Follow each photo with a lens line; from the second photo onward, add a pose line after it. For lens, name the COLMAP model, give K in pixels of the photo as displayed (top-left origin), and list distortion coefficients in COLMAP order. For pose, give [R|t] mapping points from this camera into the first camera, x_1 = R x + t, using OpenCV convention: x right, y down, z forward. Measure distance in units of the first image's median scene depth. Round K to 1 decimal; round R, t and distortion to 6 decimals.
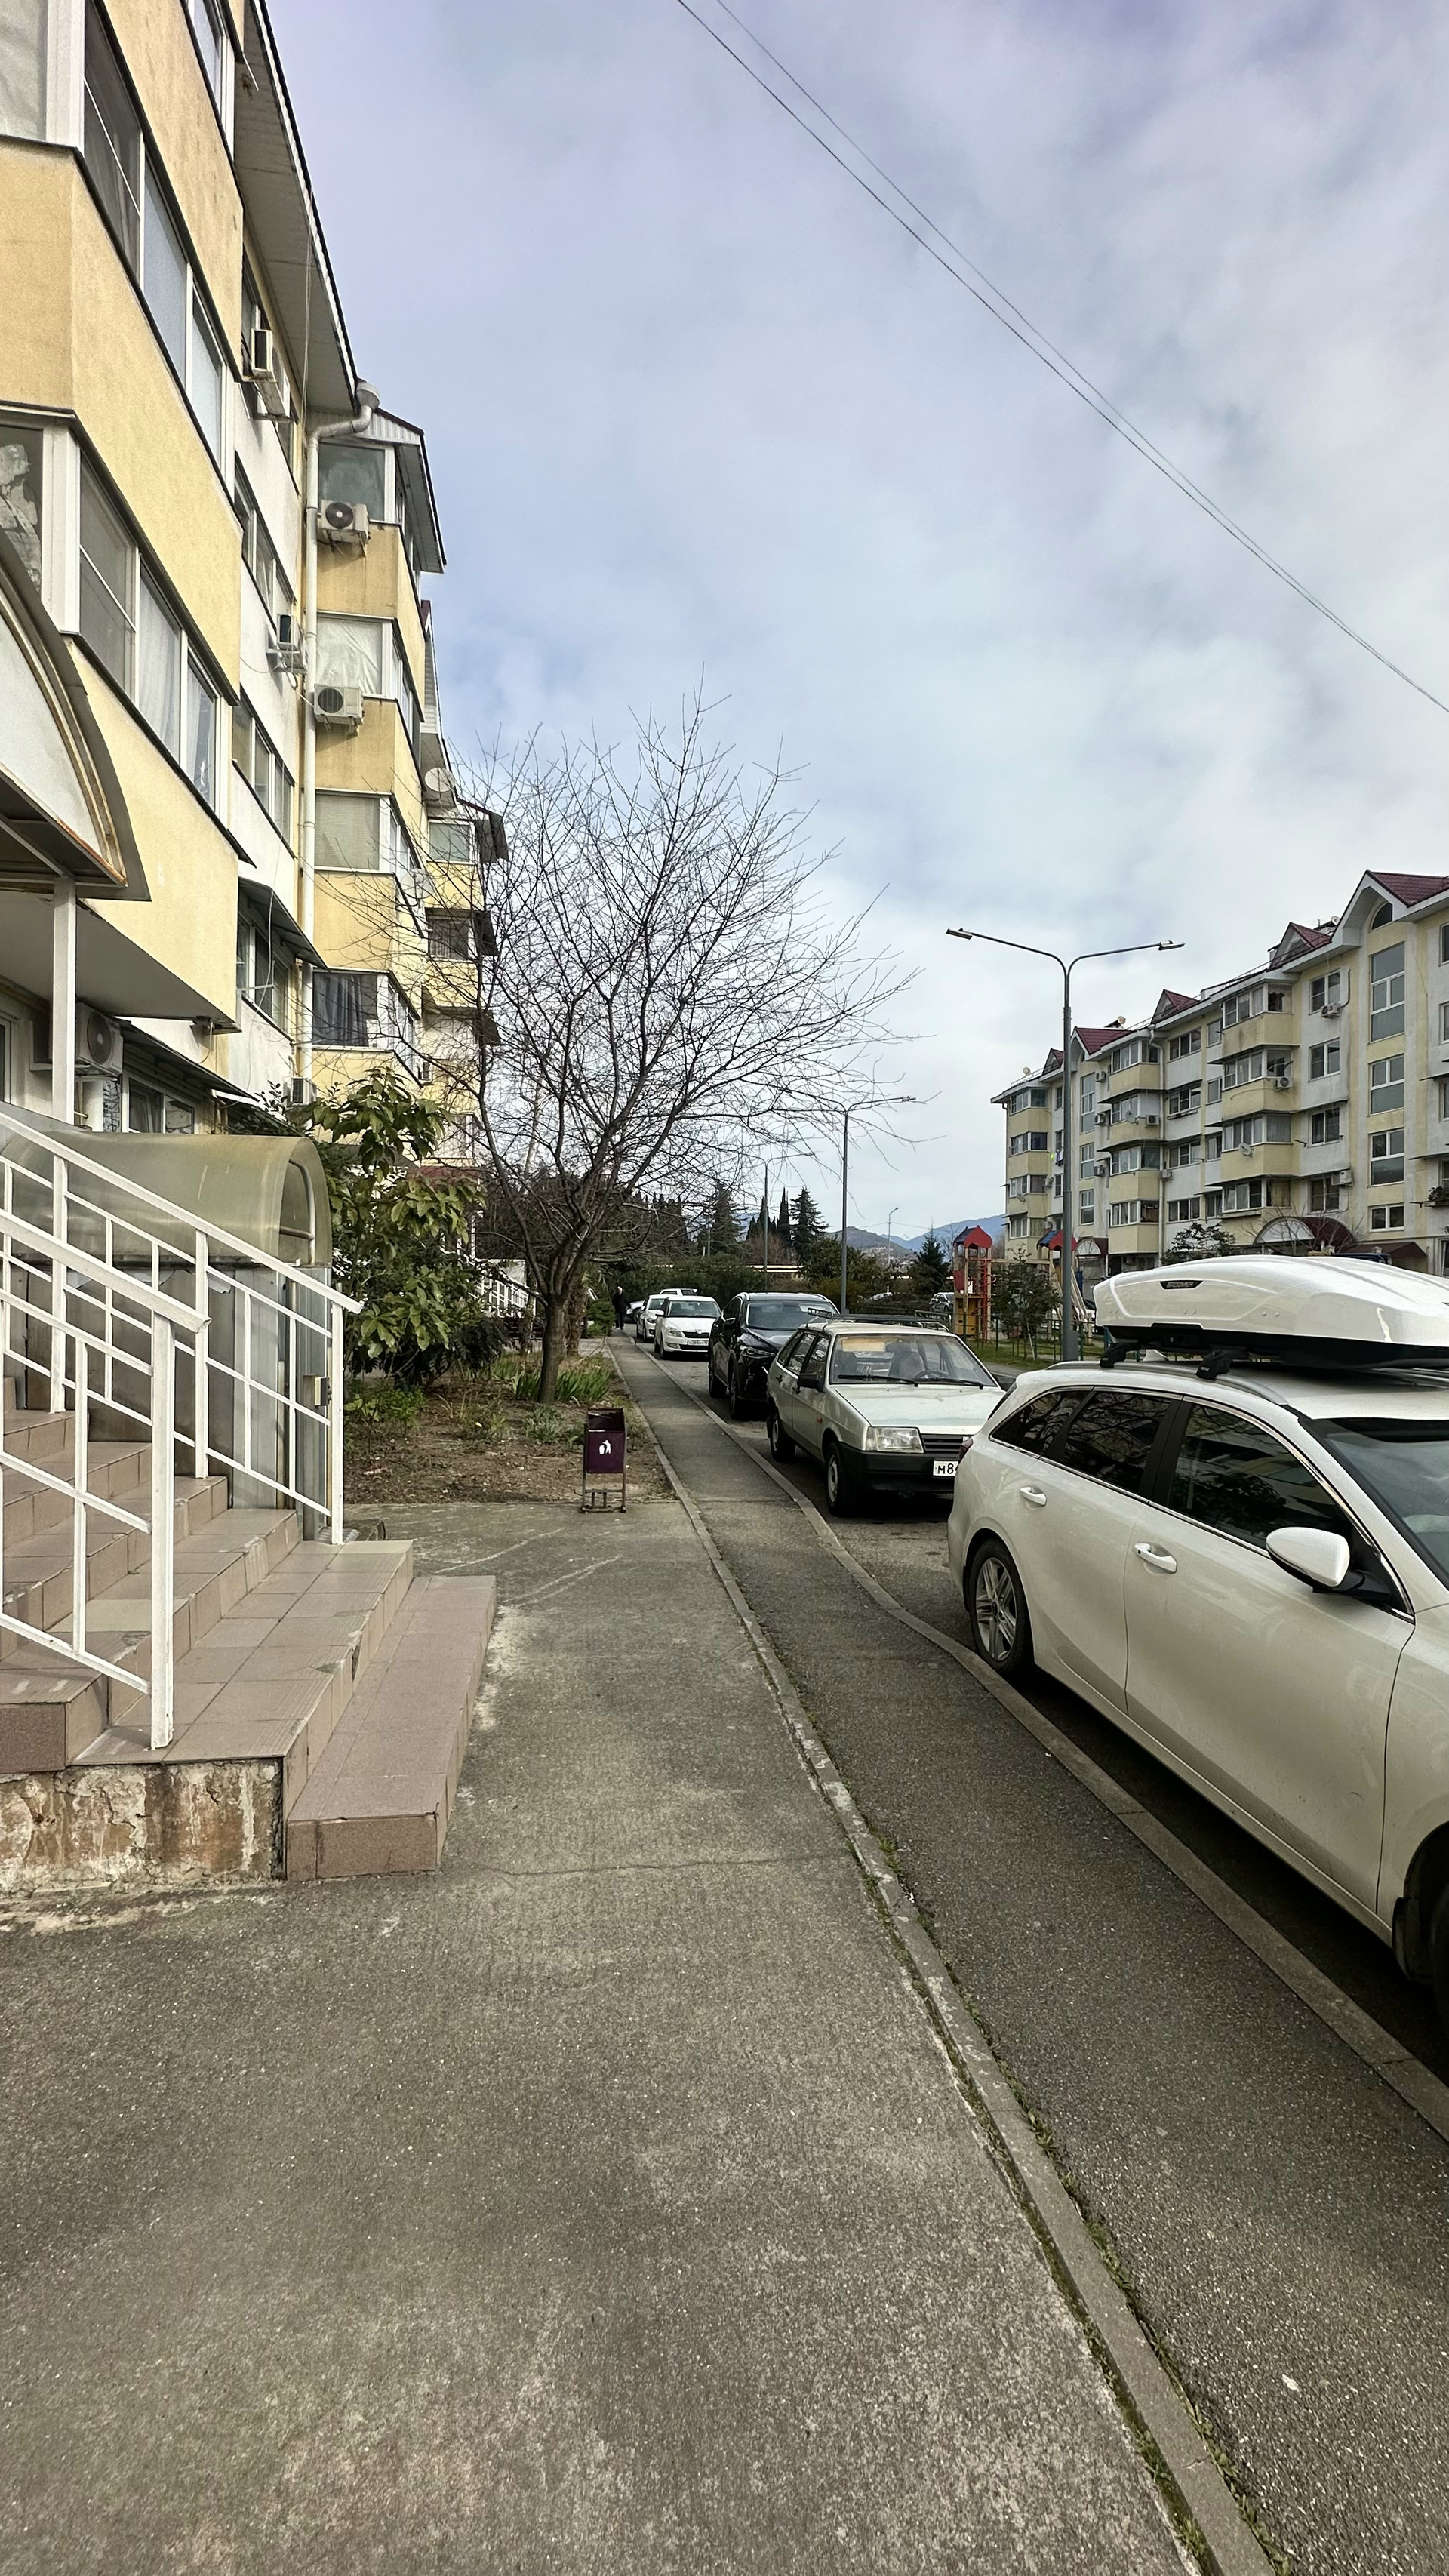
lens RADIAL K [[1032.9, 0, 738.7], [0, 1032.9, 1289.2], [0, 0, 1]] dist [-0.005240, 0.000602]
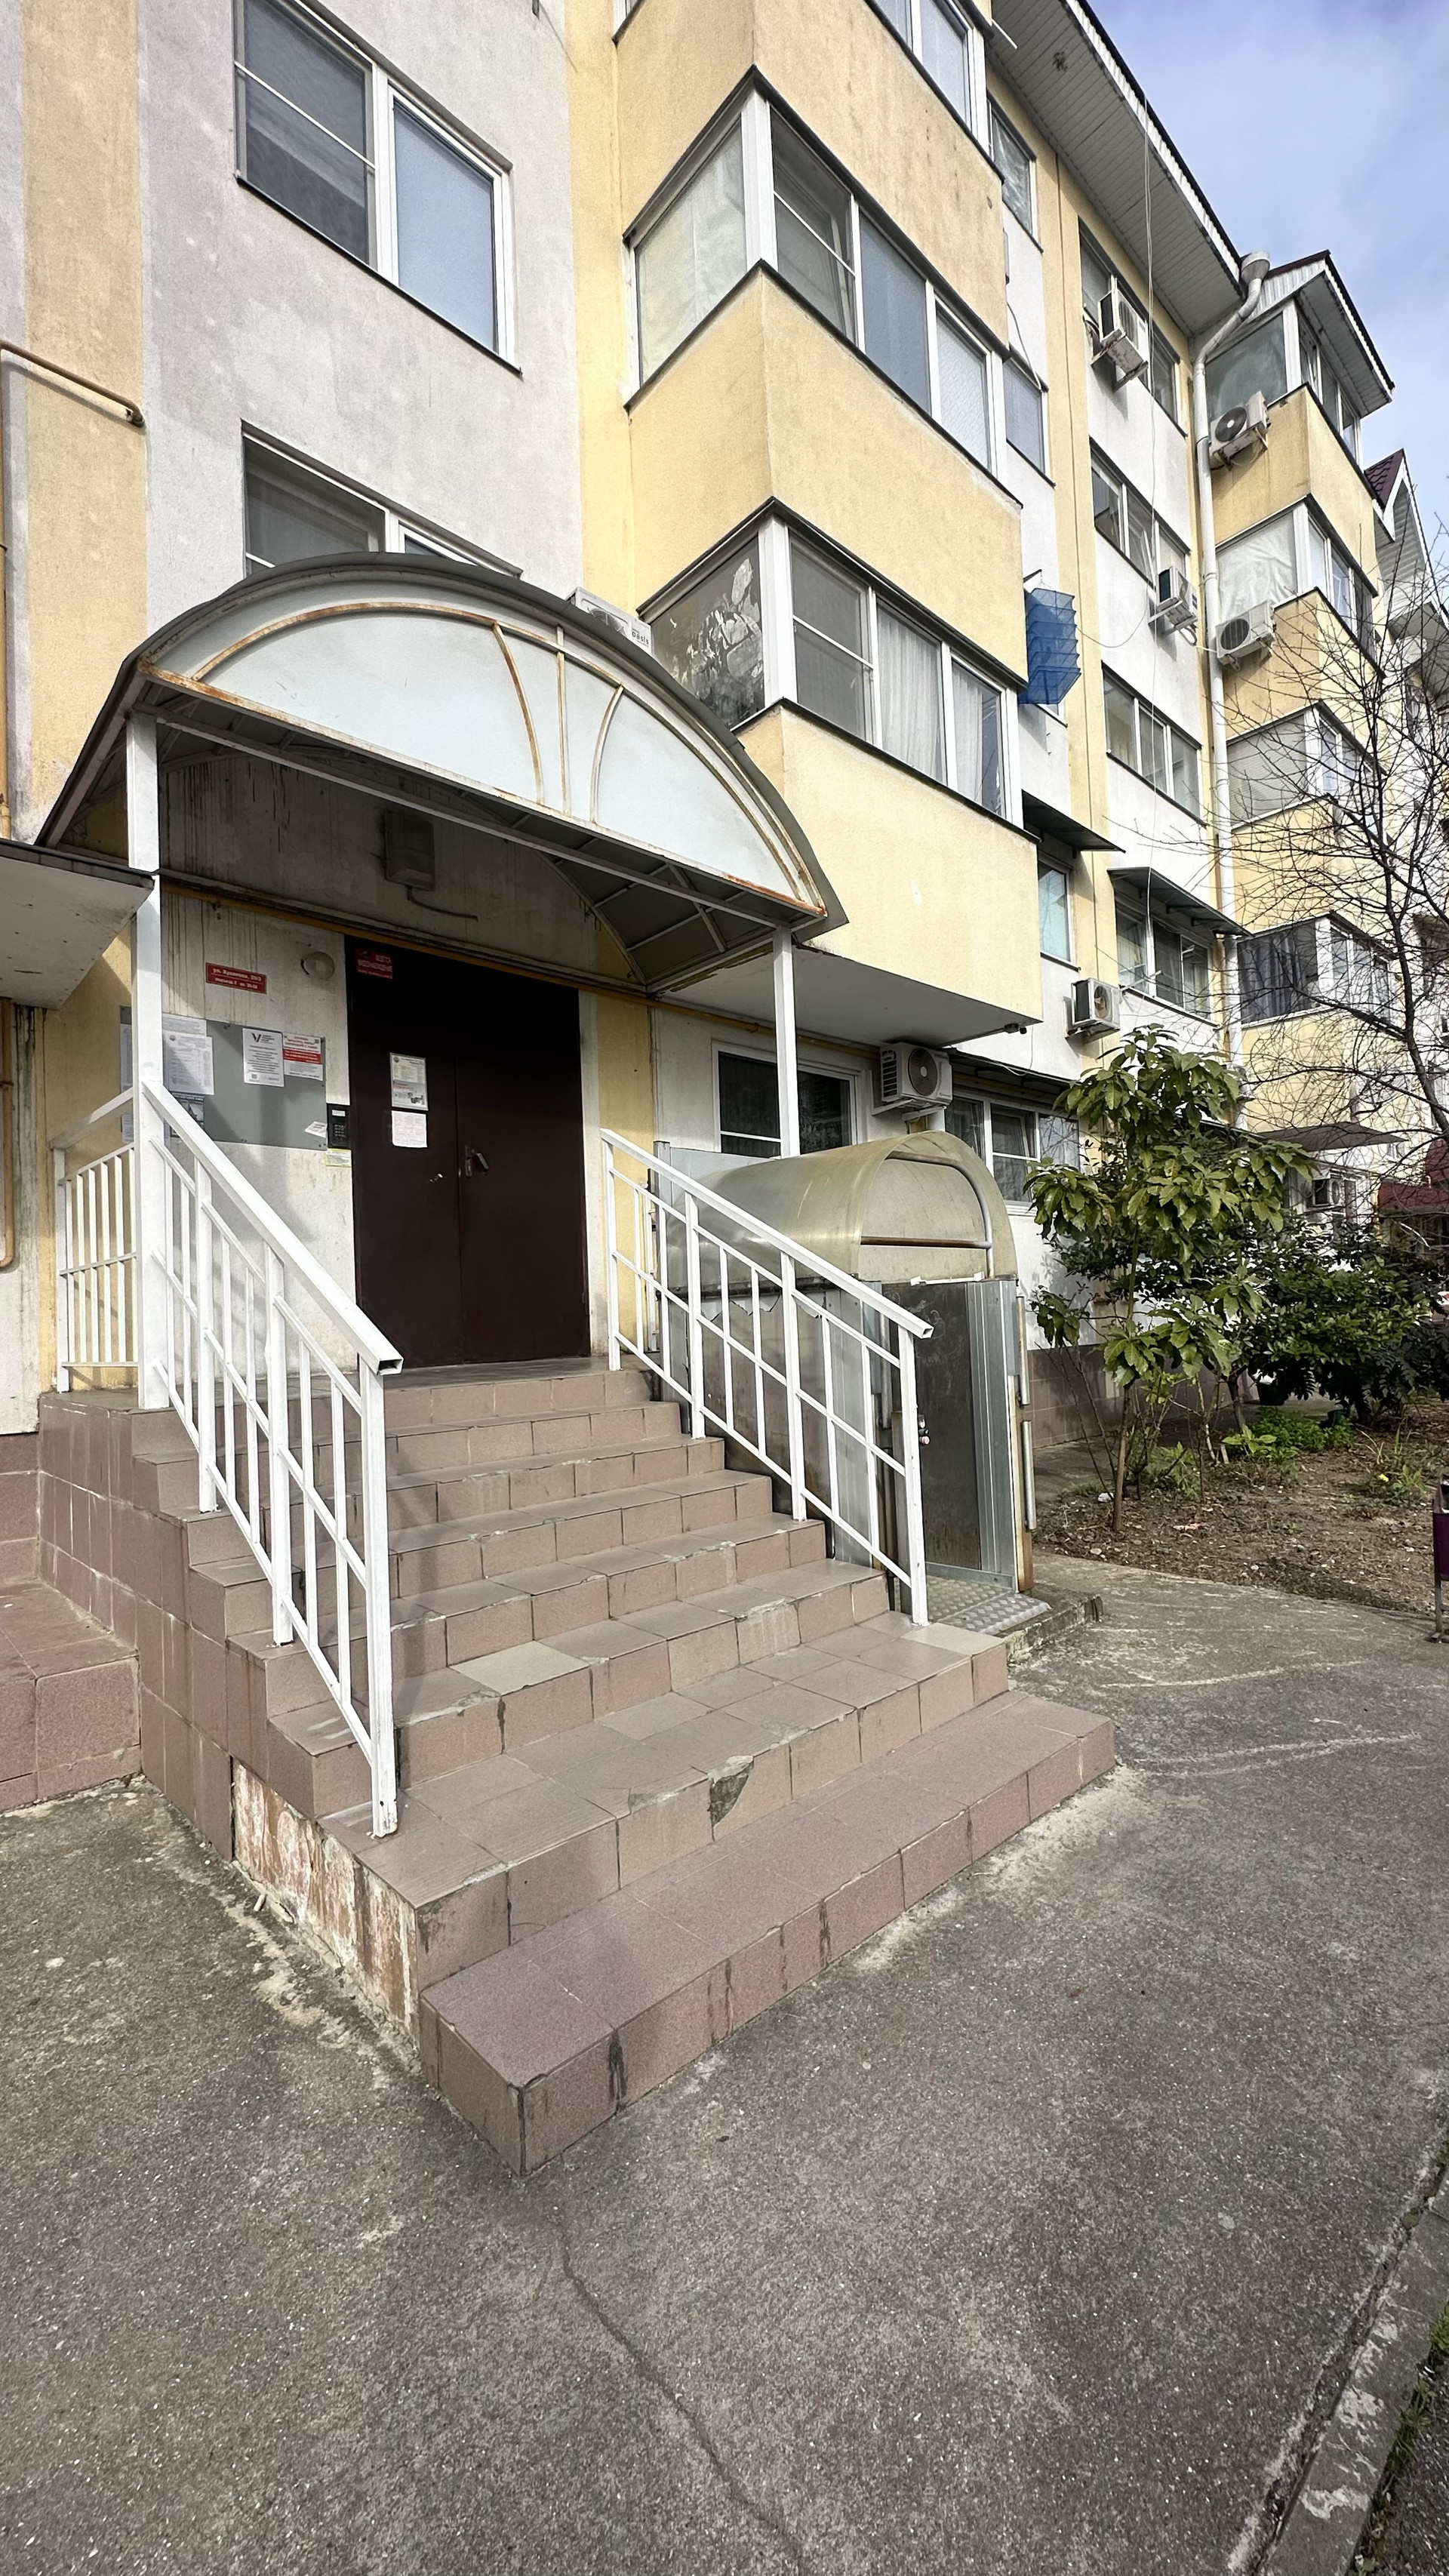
lens RADIAL K [[1032.9, 0, 718.6], [0, 1032.9, 1289.0], [0, 0, 1]] dist [-0.005240, 0.000602]
pose [[0.550739, -0.054117, -0.832922, 0.210877], [0.043882, 0.998393, -0.035853, 0.007470], [0.833523, -0.016804, 0.552228, 0.426201]]
